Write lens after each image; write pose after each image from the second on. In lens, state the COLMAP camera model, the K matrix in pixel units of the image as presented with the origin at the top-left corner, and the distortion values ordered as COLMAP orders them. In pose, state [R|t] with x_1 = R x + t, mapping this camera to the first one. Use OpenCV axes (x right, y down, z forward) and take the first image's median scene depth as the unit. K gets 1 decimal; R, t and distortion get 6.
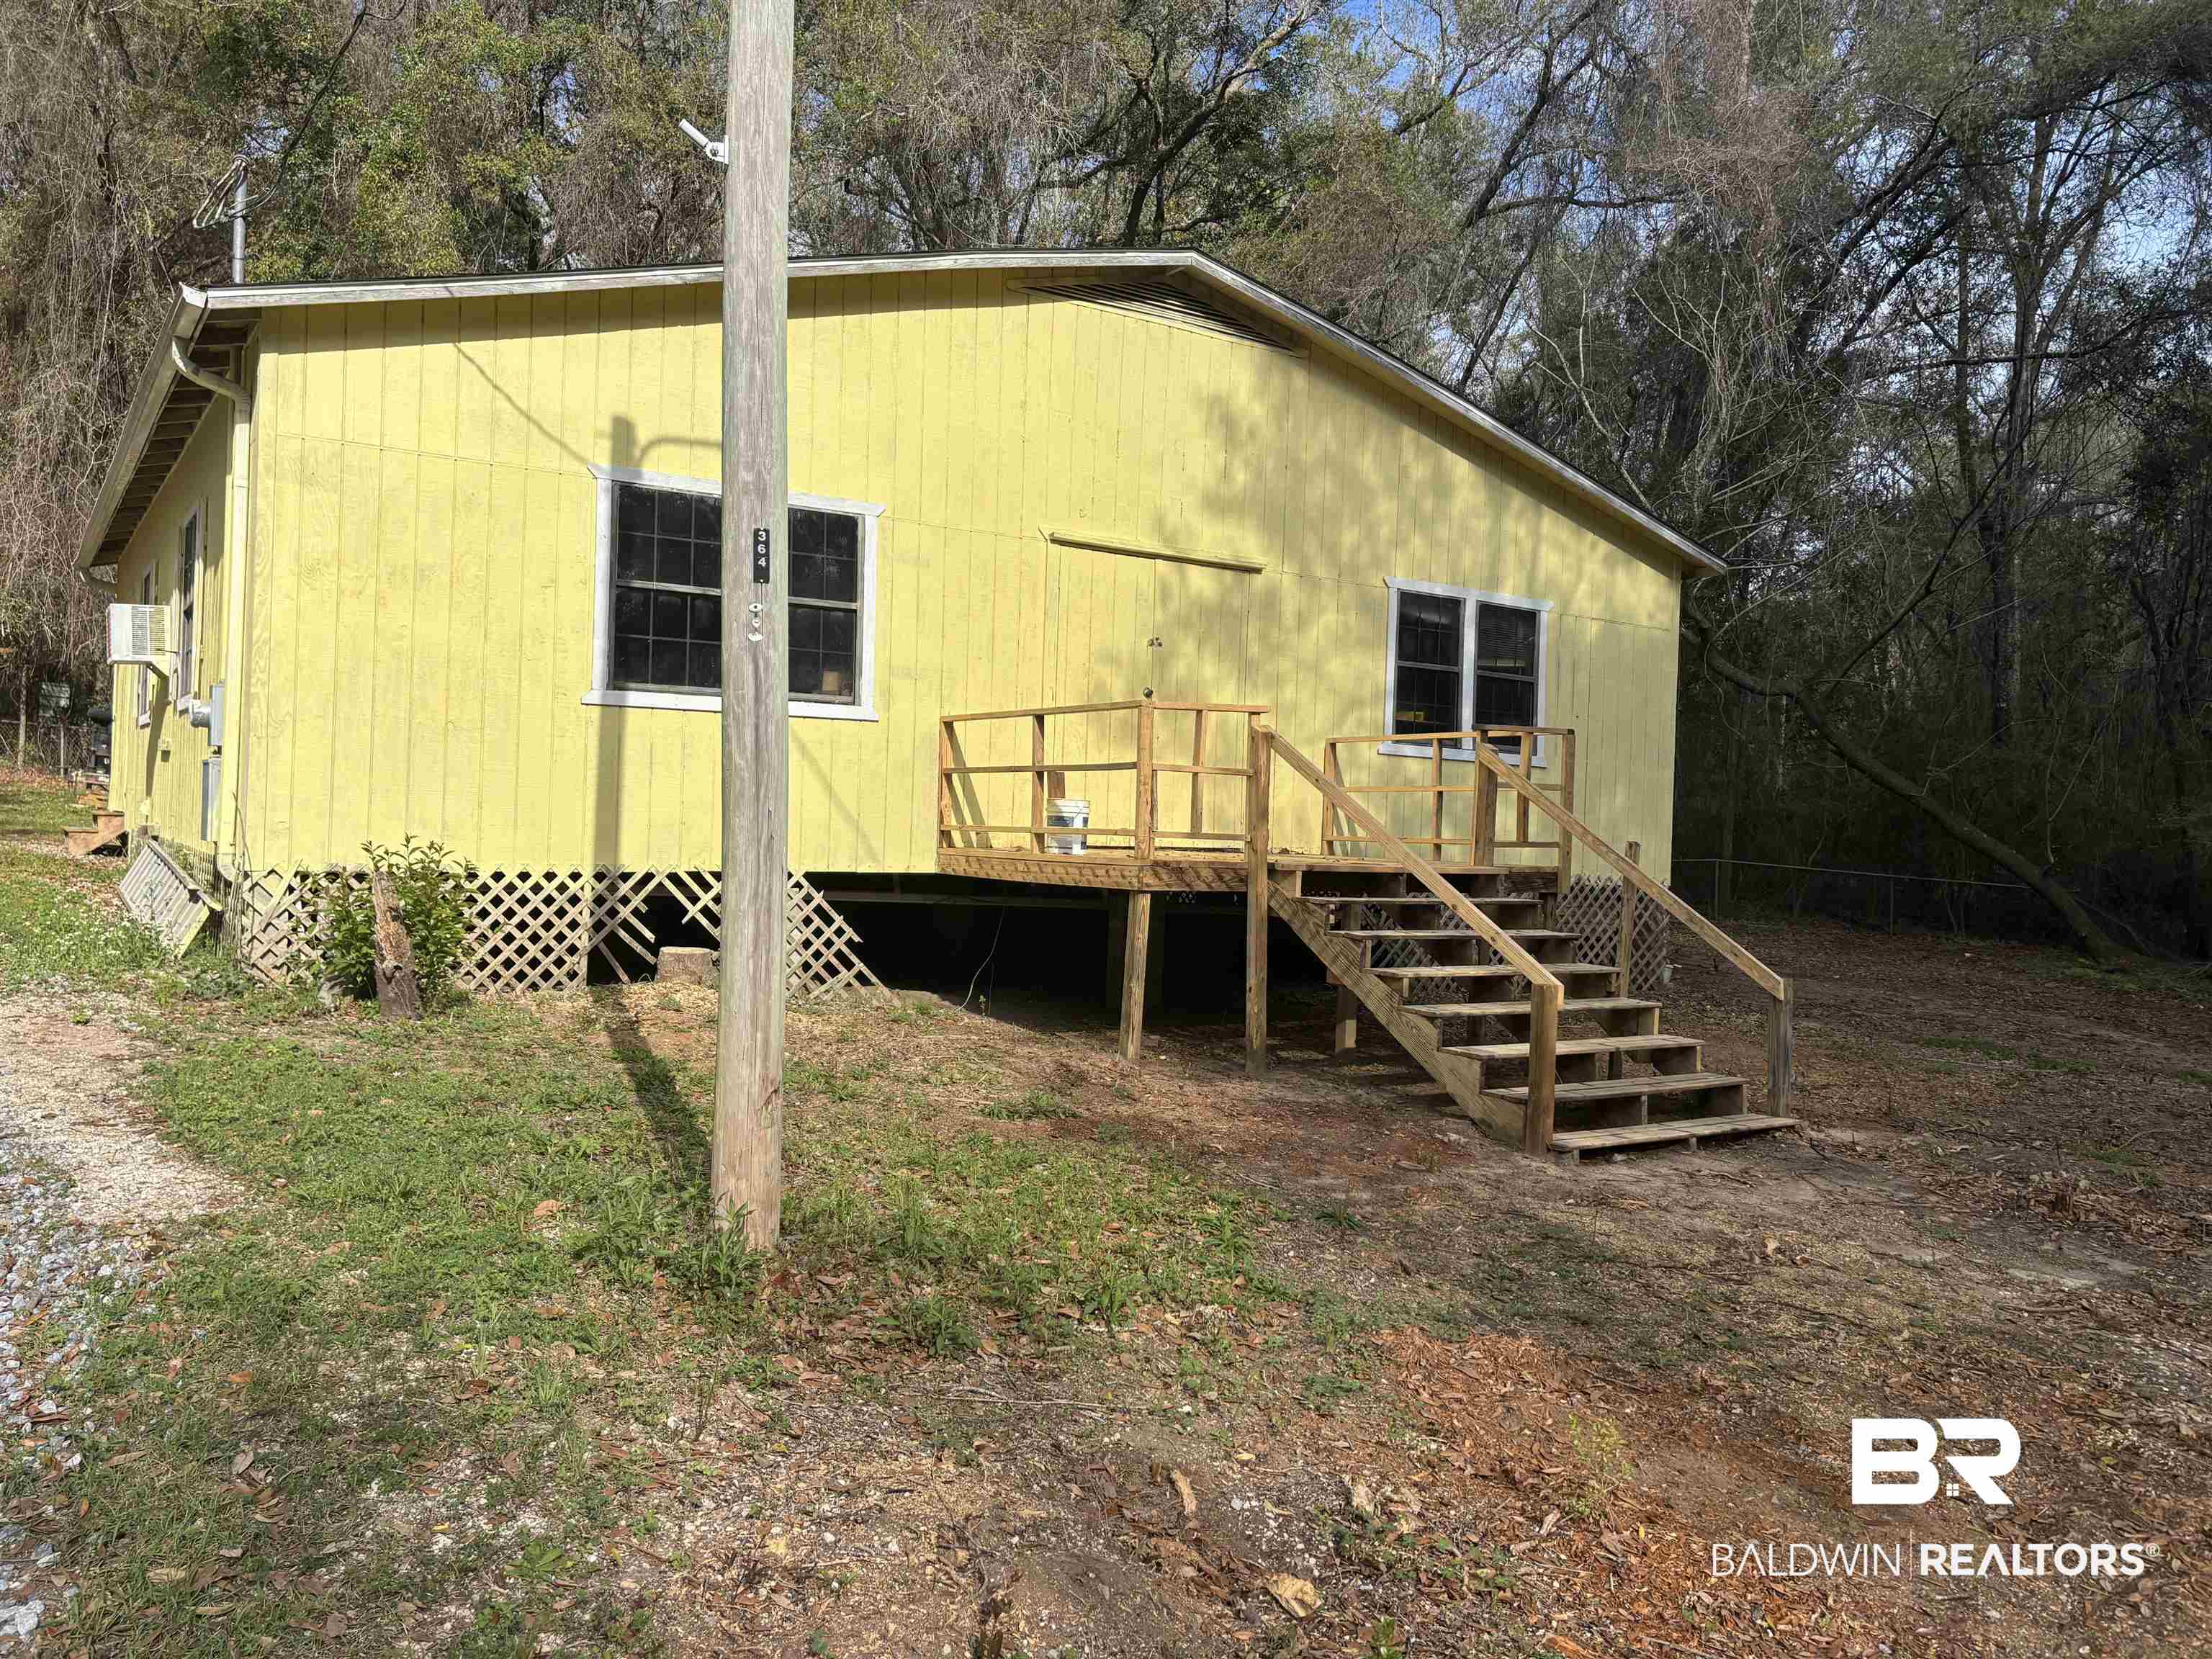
lens RADIAL K [[1588.5, 0, 1110.9], [0, 1588.5, 809.1], [0, 0, 1]] dist [0.002163, -0.084296]
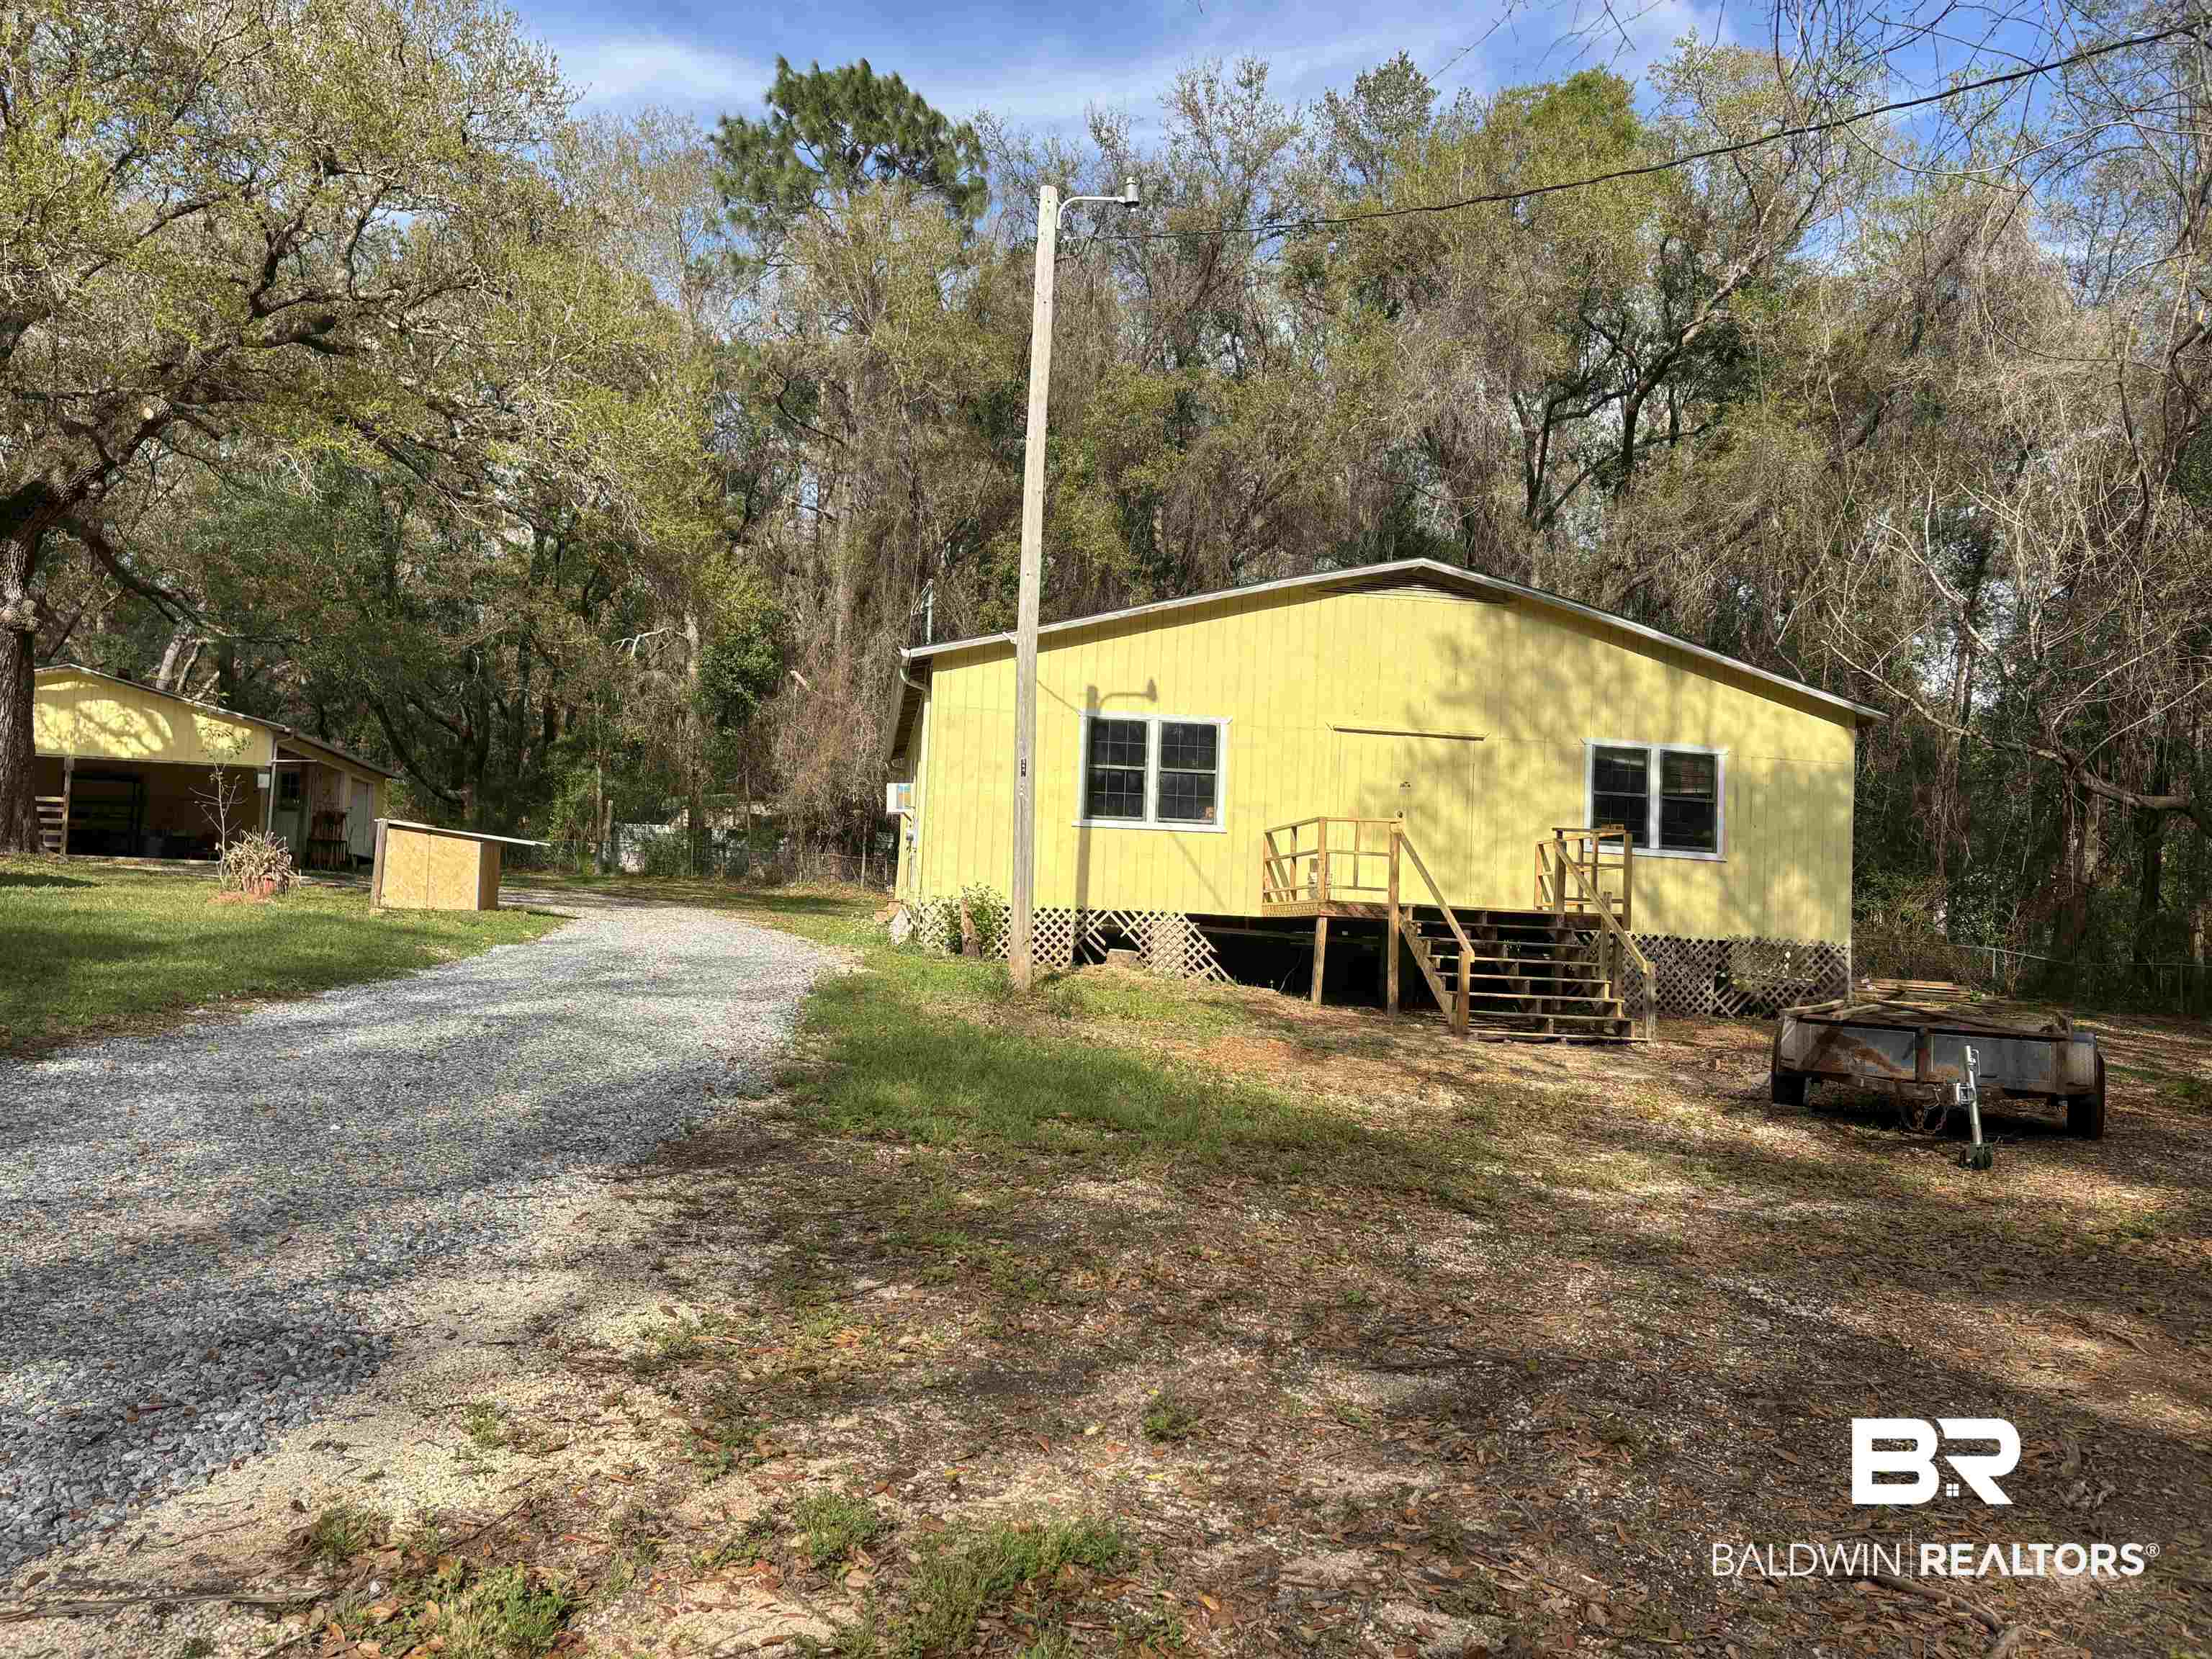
lens RADIAL K [[1685.1, 0, 1117.5], [0, 1685.1, 835.7], [0, 0, 1]] dist [0.035443, -0.076120]
pose [[0.889489, -0.020944, -0.456476, 0.677284], [-0.014963, 0.997078, -0.074906, 0.102591], [0.456711, 0.073458, 0.886577, -0.855469]]
